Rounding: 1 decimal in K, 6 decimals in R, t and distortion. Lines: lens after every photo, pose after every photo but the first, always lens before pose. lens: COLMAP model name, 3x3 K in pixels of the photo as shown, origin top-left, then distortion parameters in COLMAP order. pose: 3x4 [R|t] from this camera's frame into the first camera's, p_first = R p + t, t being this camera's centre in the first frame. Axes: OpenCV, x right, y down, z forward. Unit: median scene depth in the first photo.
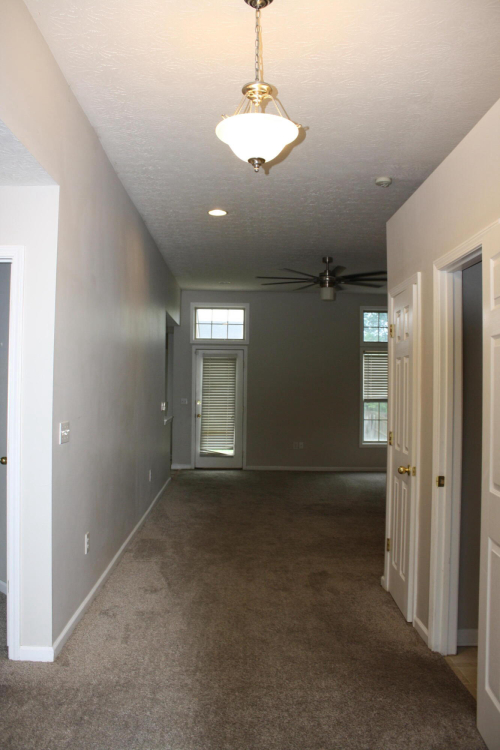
lens RADIAL K [[626.2, 0, 249.2], [0, 626.2, 378.2], [0, 0, 1]] dist [-0.166269, 0.115658]
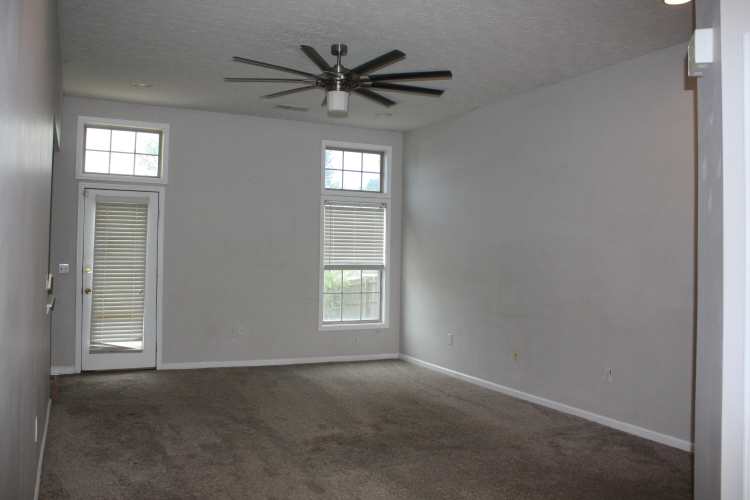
lens RADIAL K [[626.2, 0, 377.5], [0, 626.2, 244.5], [0, 0, 1]] dist [-0.166269, 0.115658]
pose [[0.906164, 0.013690, 0.422705, -0.074648], [-0.016187, 0.999866, 0.002319, 0.005551], [-0.422617, -0.008944, 0.906264, 0.302109]]
